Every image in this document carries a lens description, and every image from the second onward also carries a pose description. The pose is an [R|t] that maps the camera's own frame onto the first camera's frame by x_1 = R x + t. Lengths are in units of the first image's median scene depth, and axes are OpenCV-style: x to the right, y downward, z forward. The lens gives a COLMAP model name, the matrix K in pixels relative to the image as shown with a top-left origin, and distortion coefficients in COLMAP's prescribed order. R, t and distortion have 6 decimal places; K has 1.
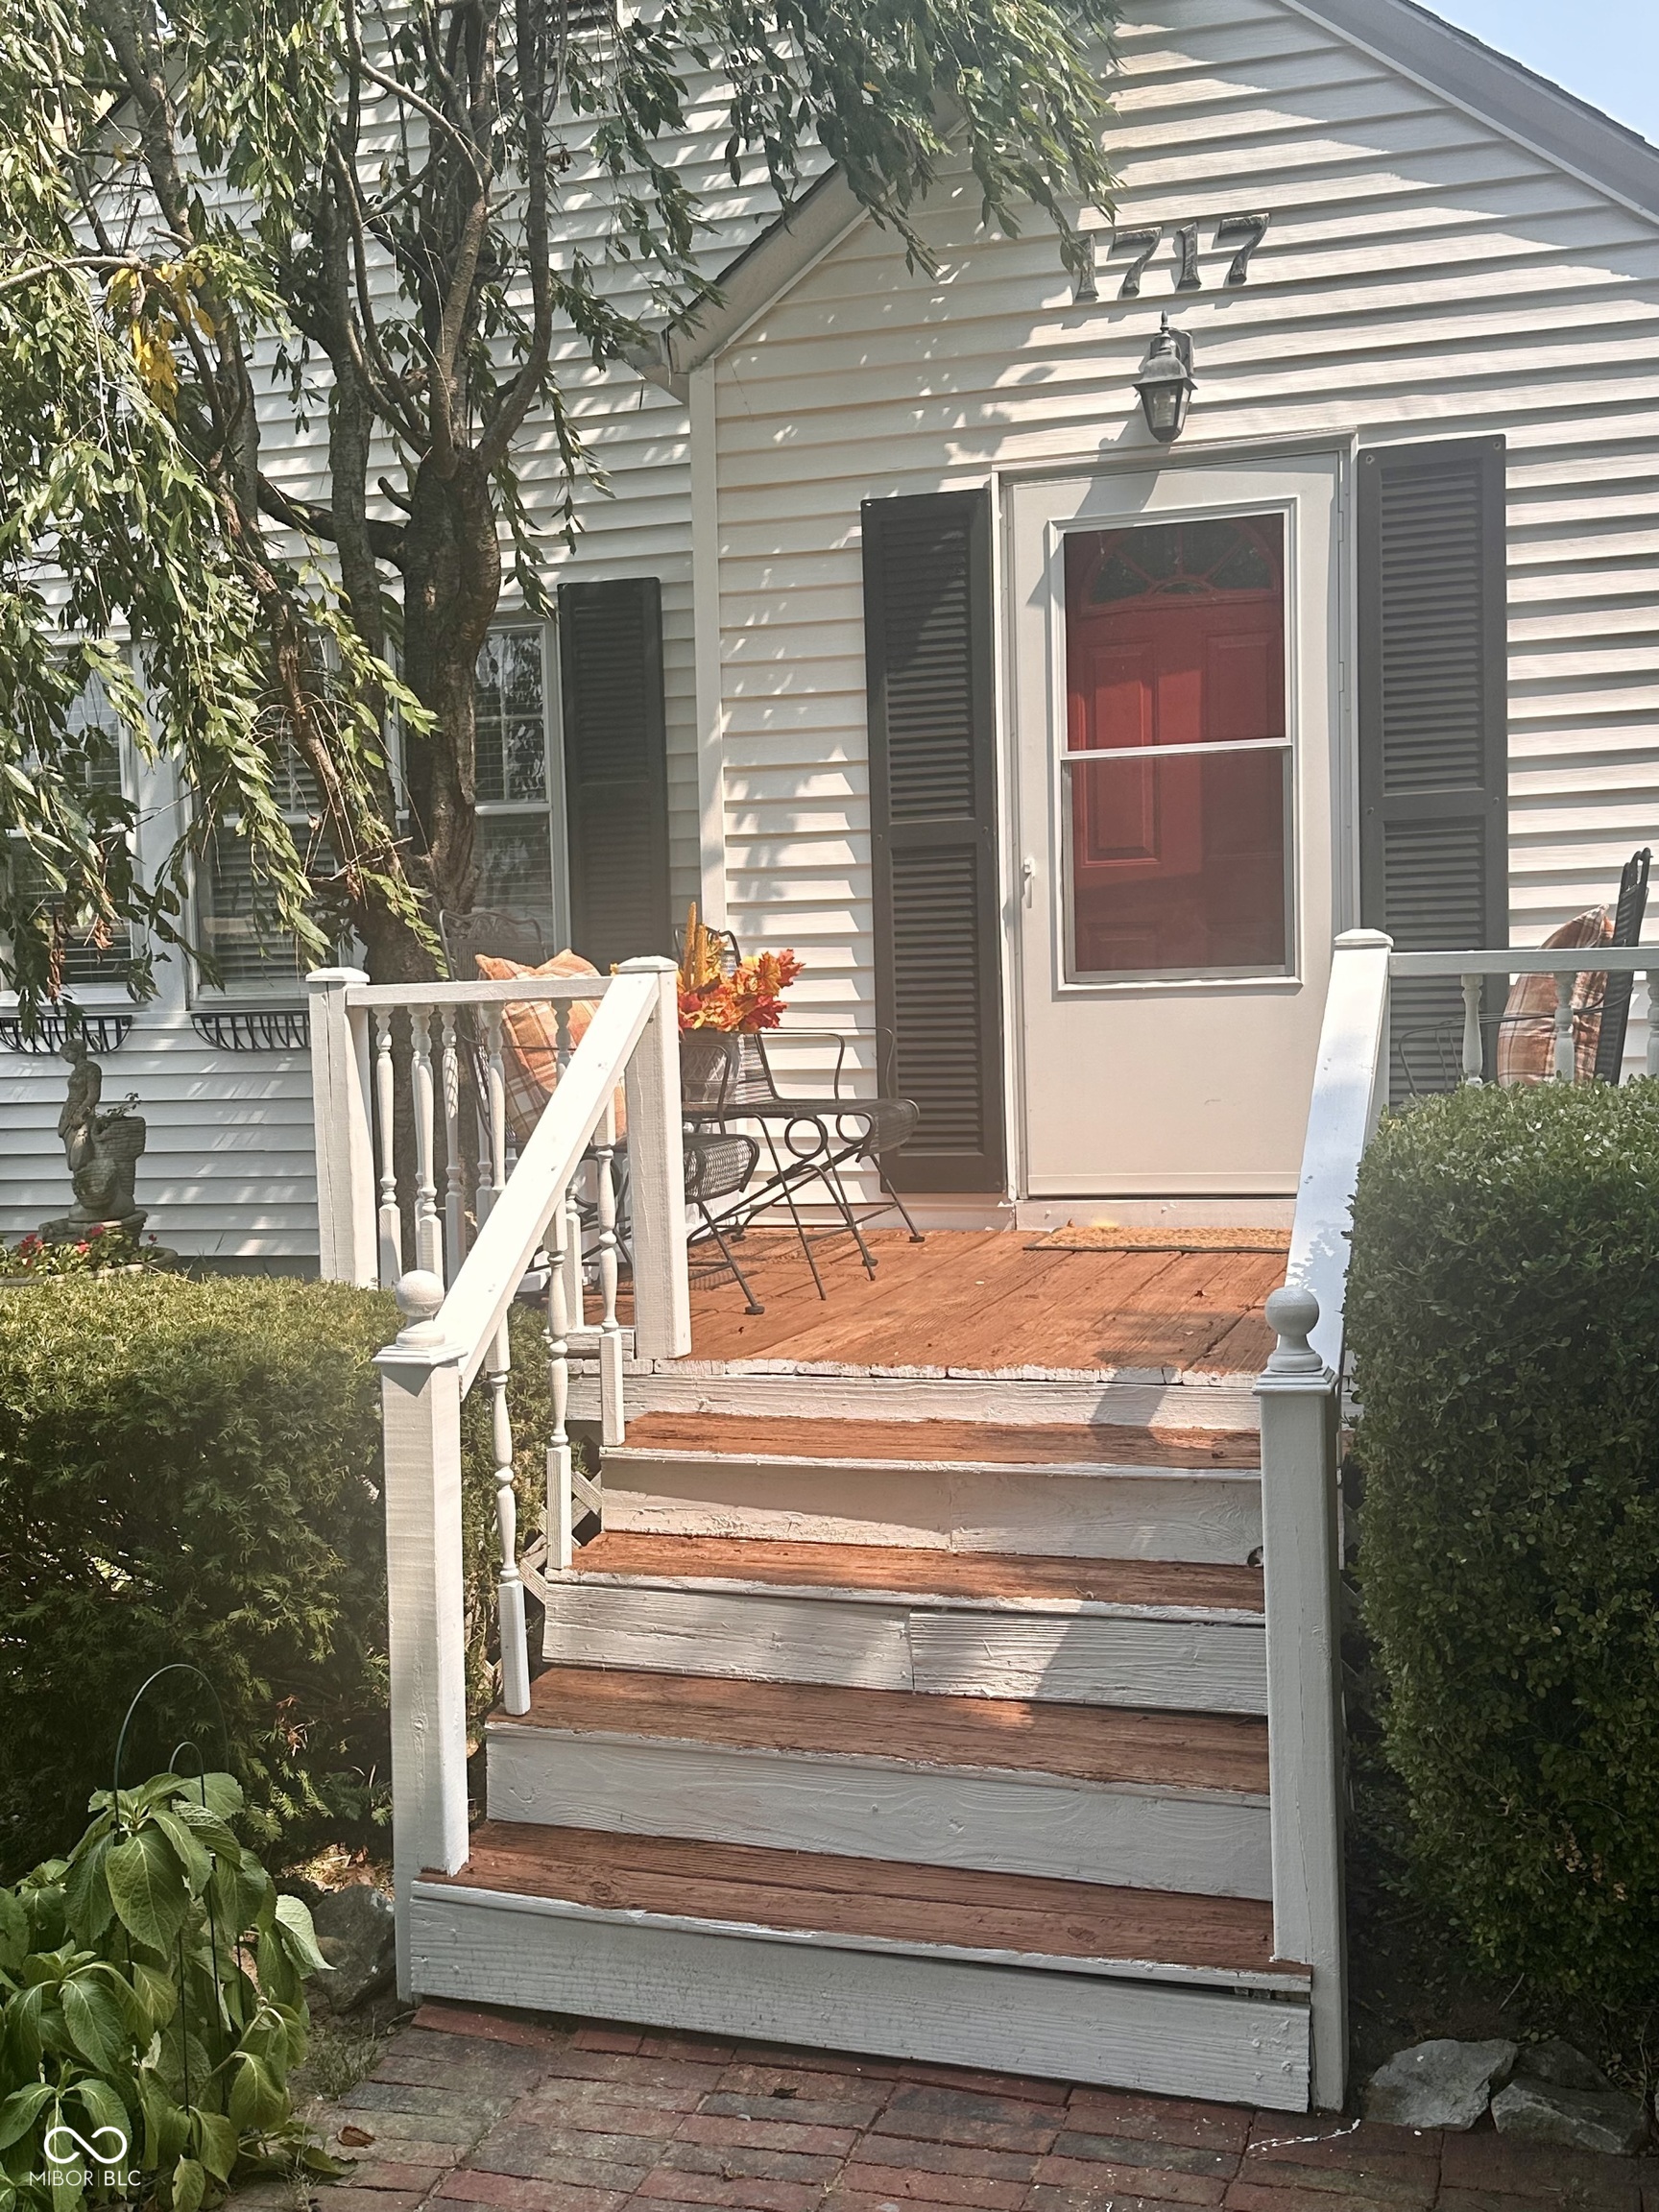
lens RADIAL K [[2279.9, 0, 822.0], [0, 2279.9, 1130.2], [0, 0, 1]] dist [0.210087, -0.499801]
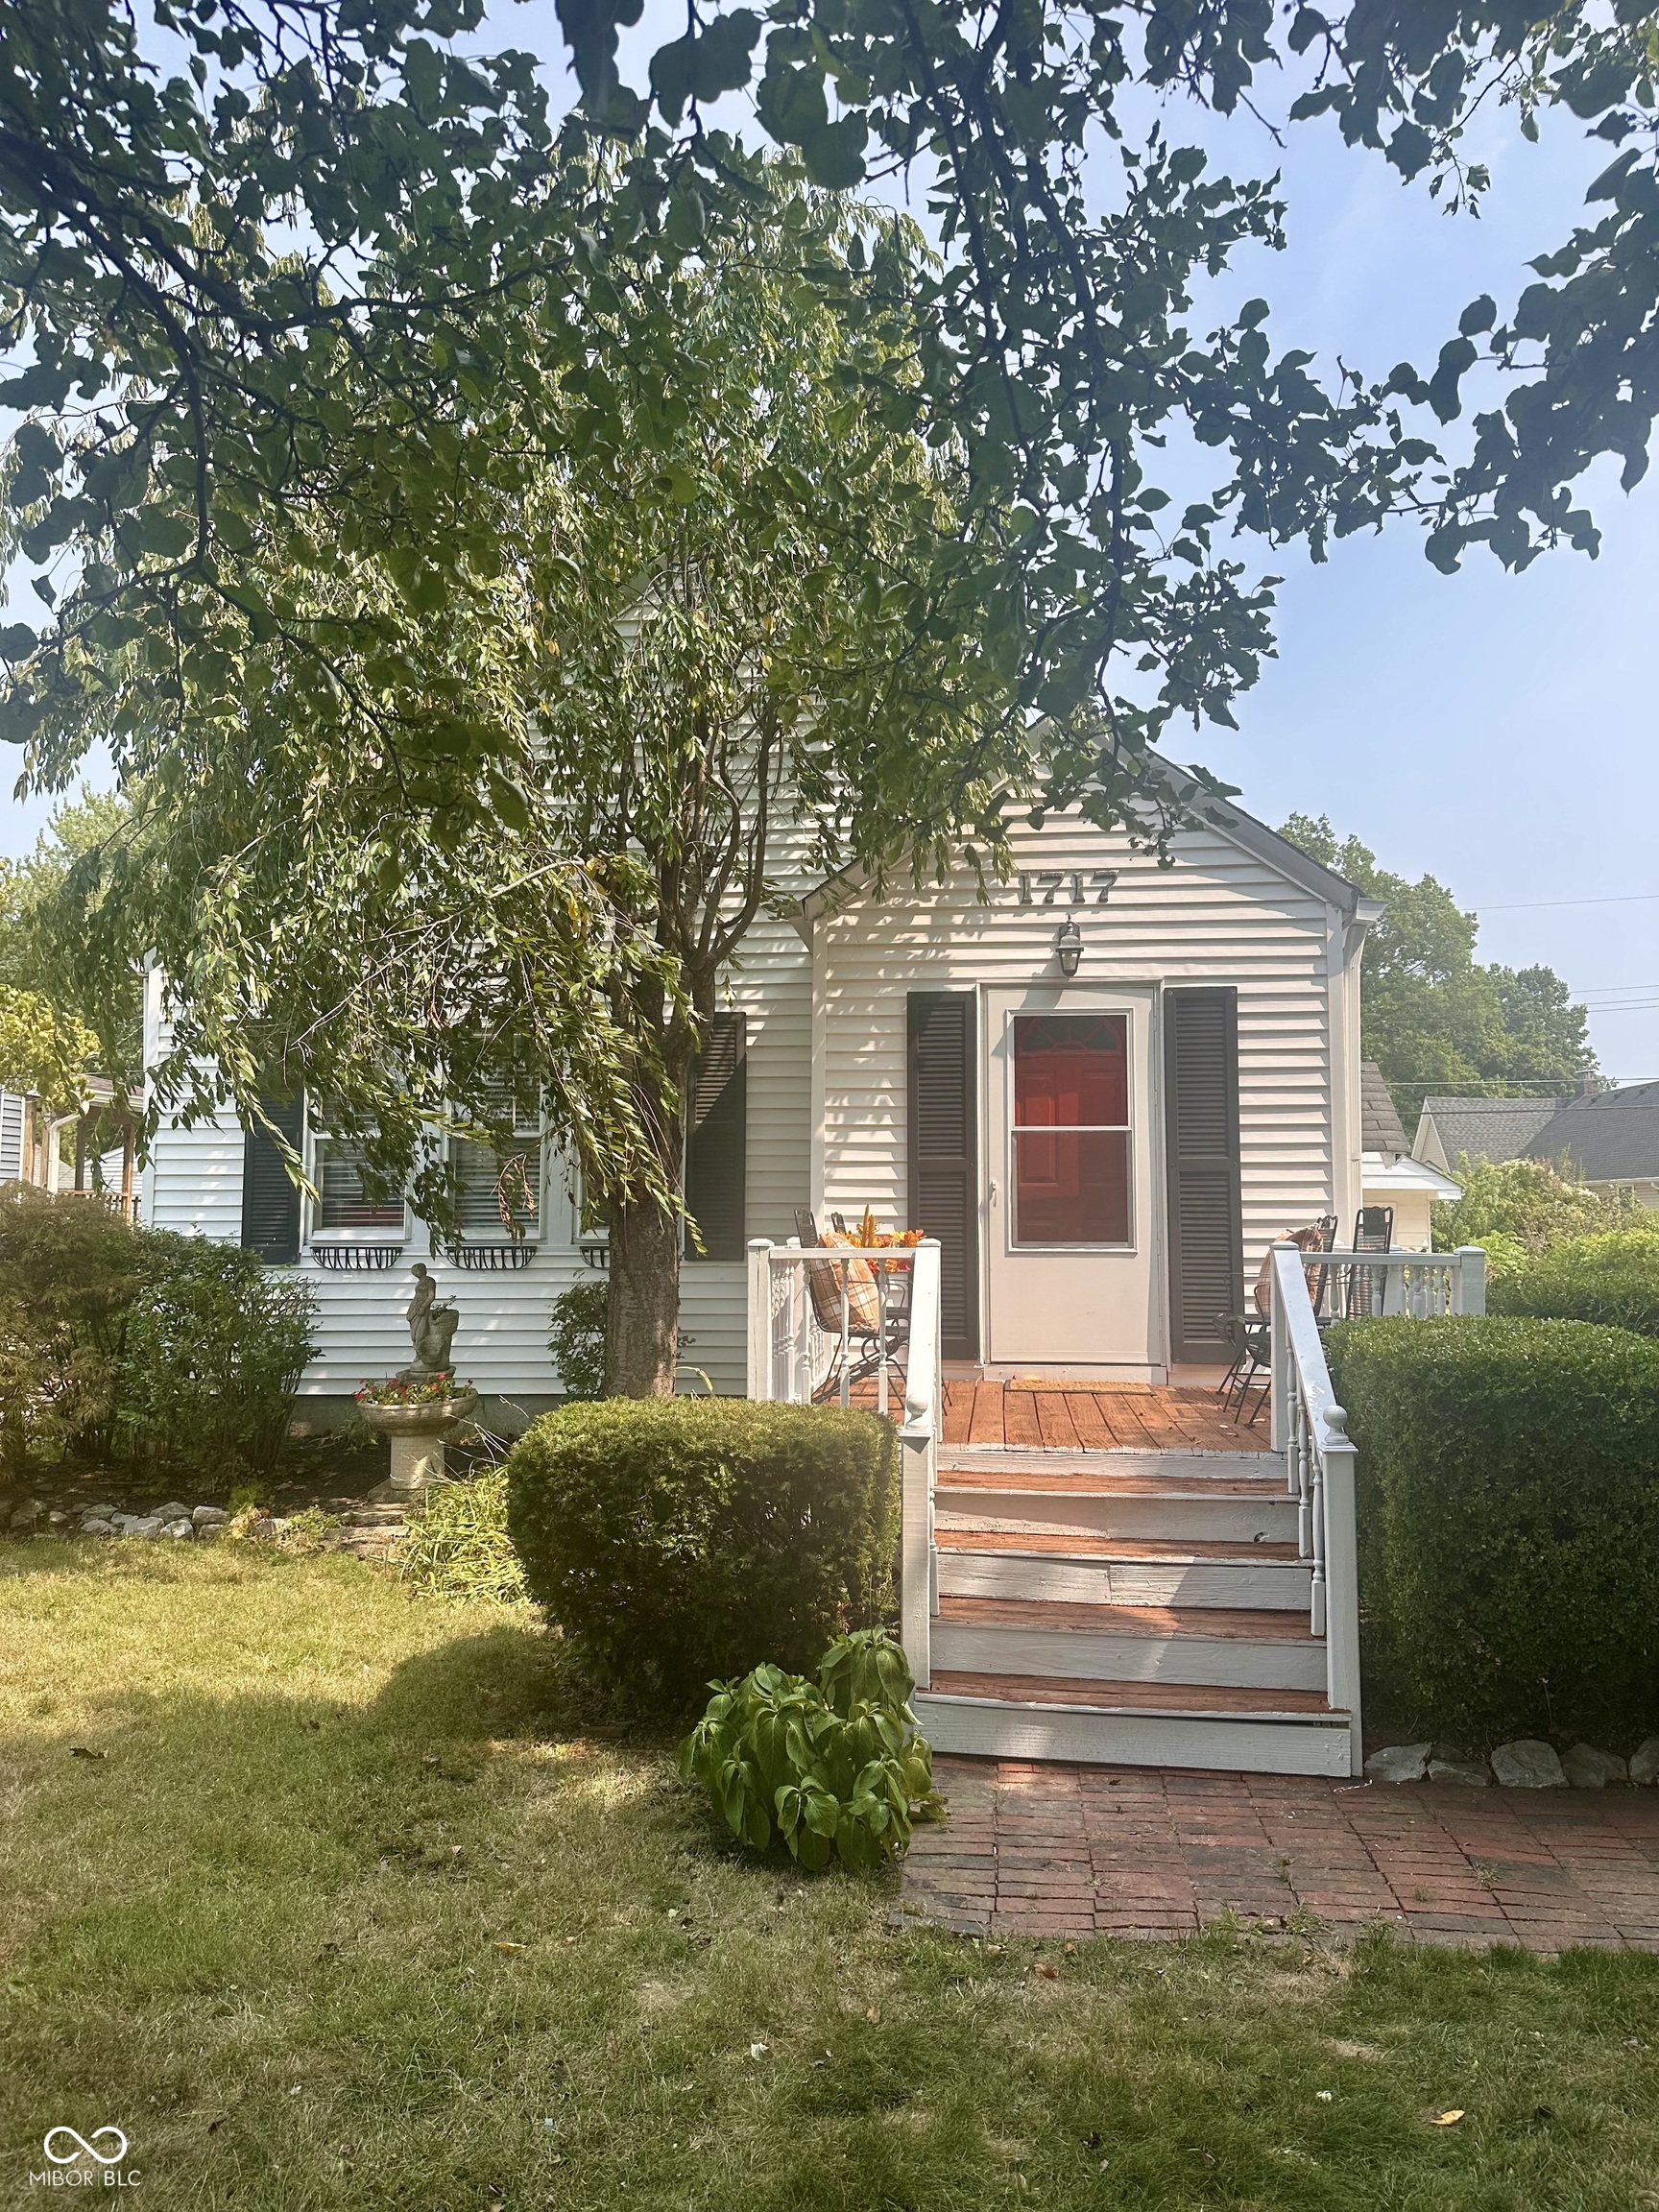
lens RADIAL K [[1539.7, 0, 829.5], [0, 1539.7, 1106.0], [0, 0, 1]] dist [0.166134, -0.322750]
pose [[0.981305, 0.044336, 0.187281, -0.296696], [-0.018408, 0.990265, -0.137975, -0.001393], [-0.191575, 0.131948, 0.972568, -0.232013]]
